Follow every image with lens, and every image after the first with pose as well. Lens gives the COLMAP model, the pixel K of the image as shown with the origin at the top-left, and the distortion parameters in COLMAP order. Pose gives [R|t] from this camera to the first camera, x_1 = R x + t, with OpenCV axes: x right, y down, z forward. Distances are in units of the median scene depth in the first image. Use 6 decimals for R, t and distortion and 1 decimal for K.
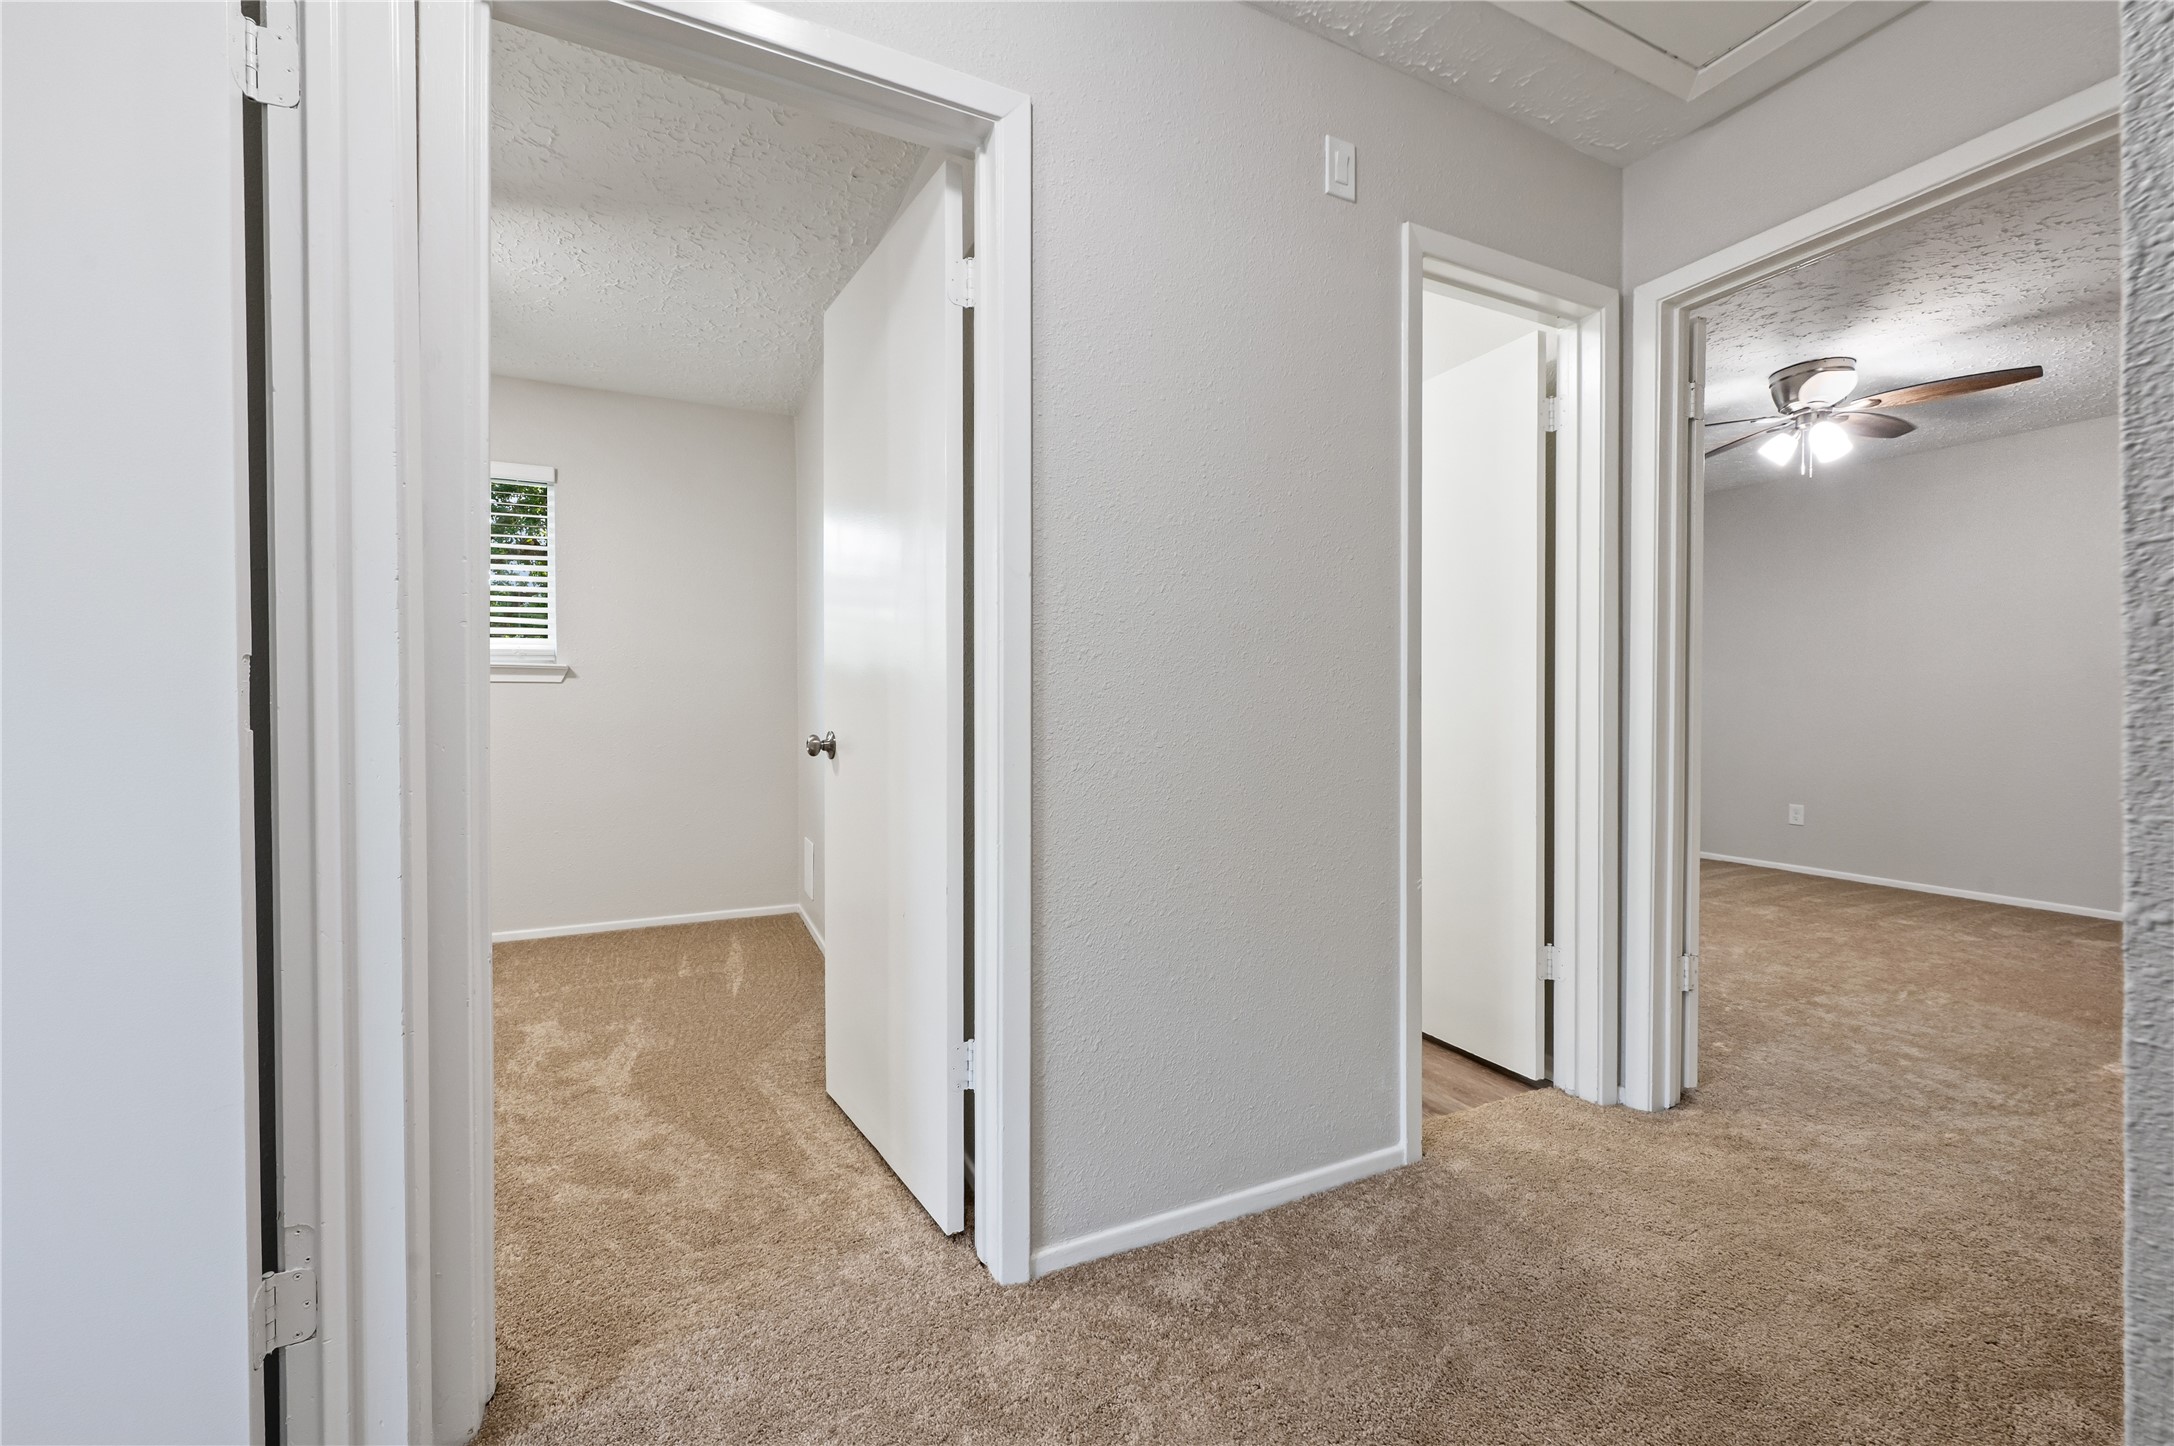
lens RADIAL K [[872.2, 0, 1083.1], [0, 872.2, 727.4], [0, 0, 1]] dist [0.002126, -0.000296]
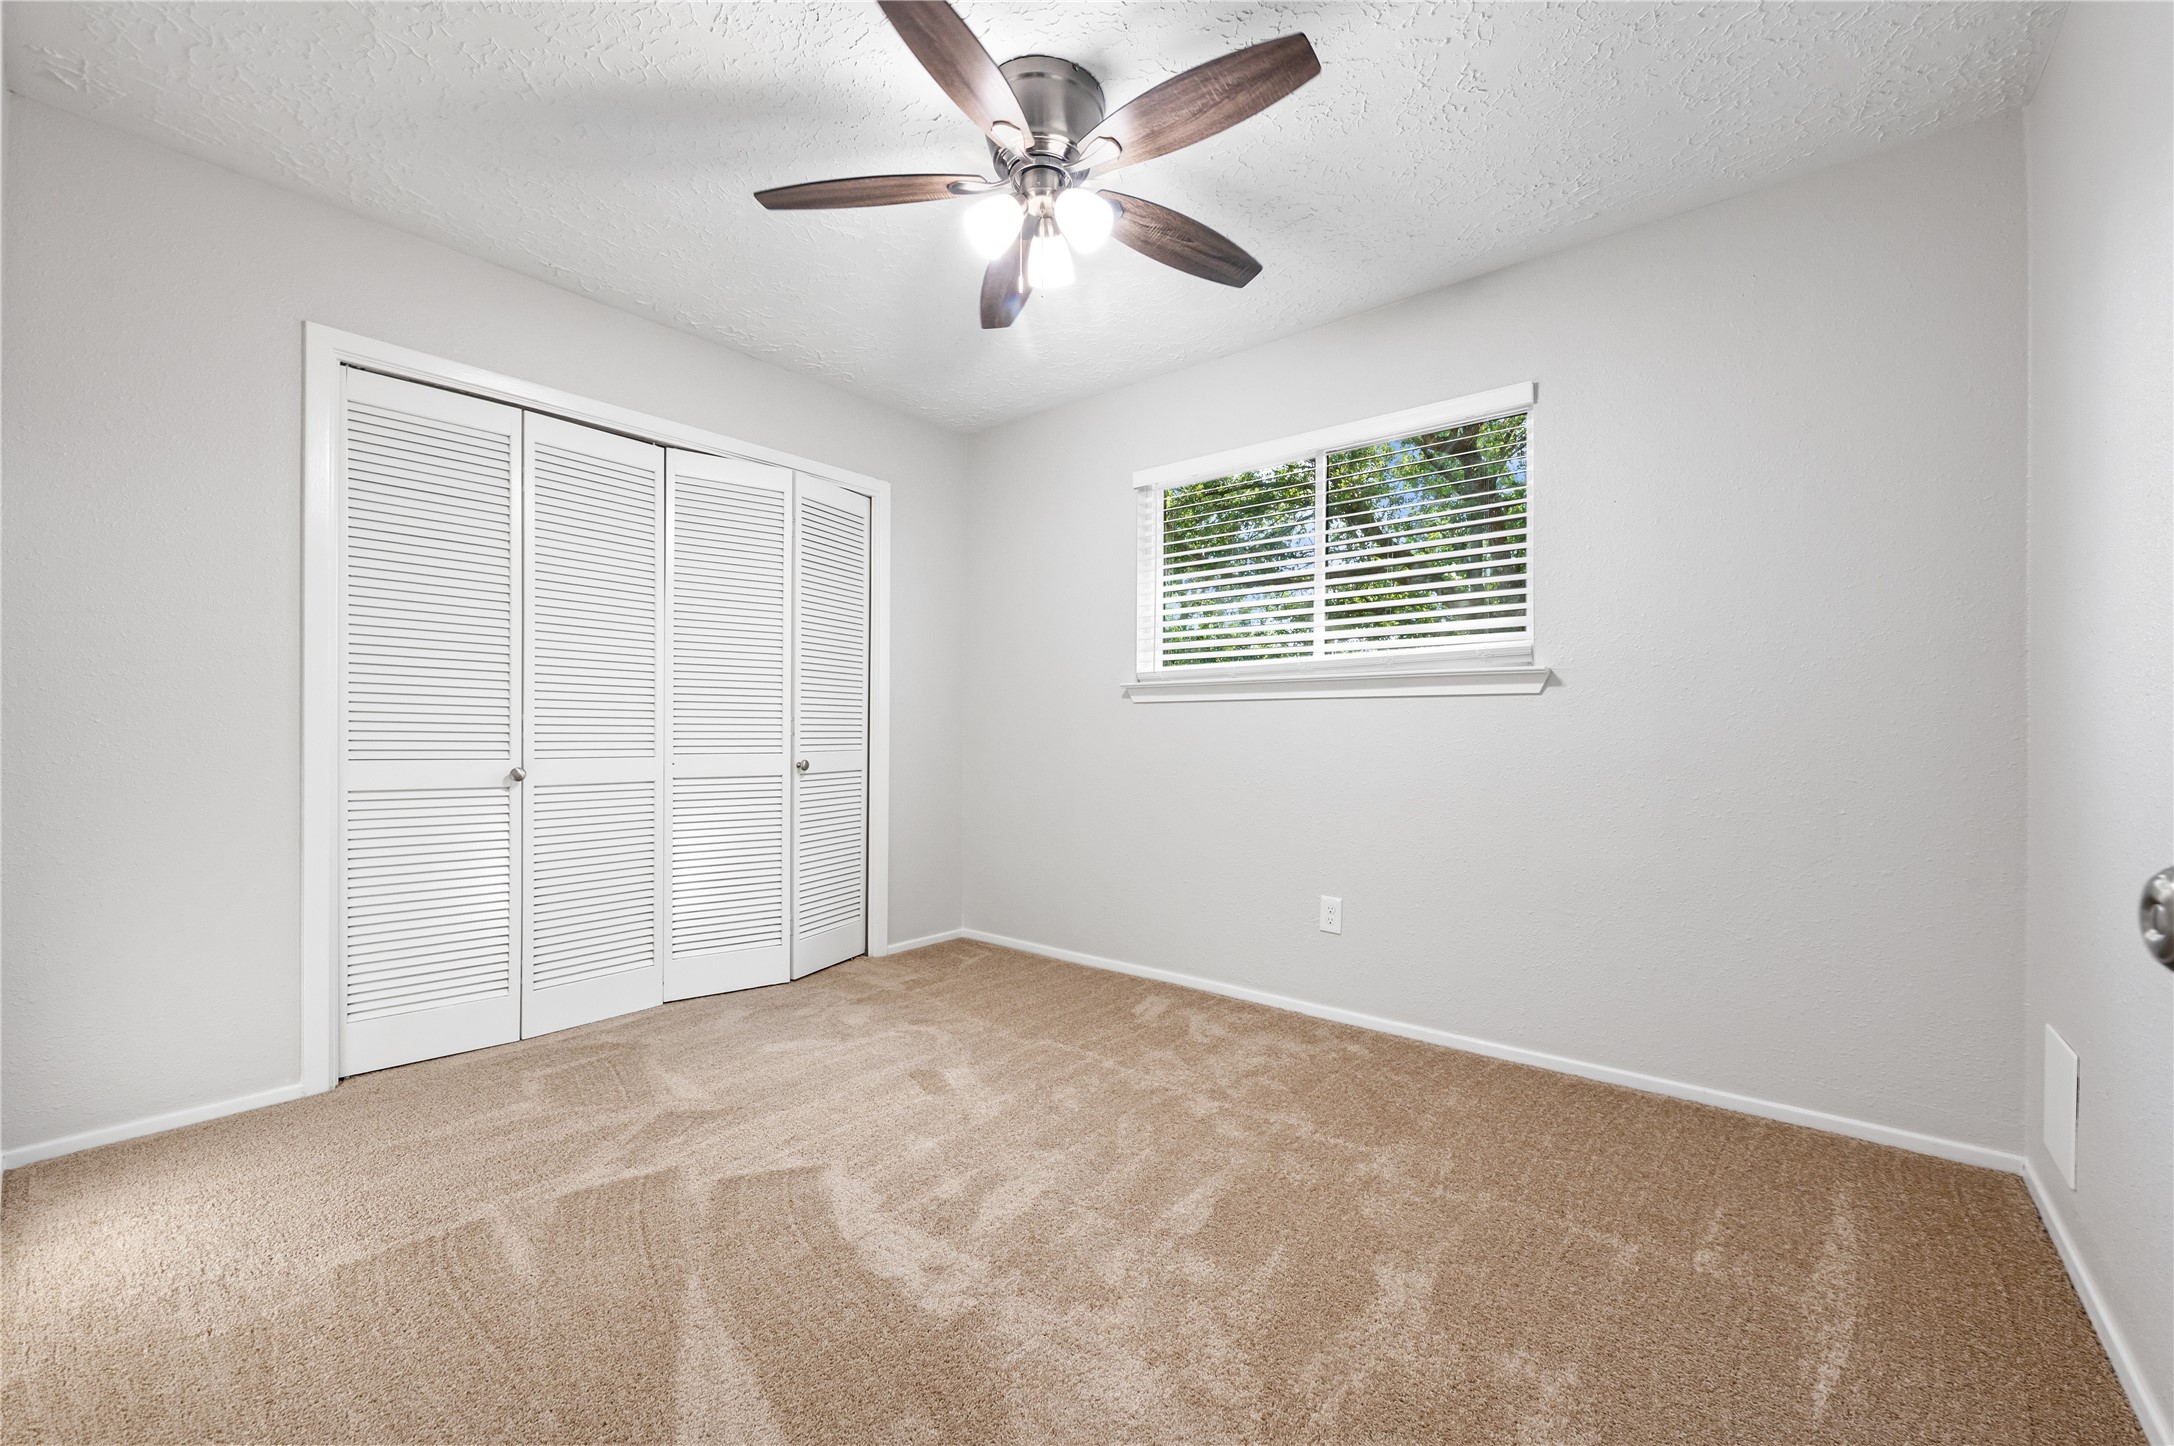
lens RADIAL K [[872.2, 0, 1084.5], [0, 872.2, 723.4], [0, 0, 1]] dist [0.002126, -0.000296]
pose [[0.425695, -0.003577, -0.904860, -0.133872], [-0.026739, 0.999506, -0.016531, -0.006875], [0.904472, 0.031232, 0.425389, 0.391757]]
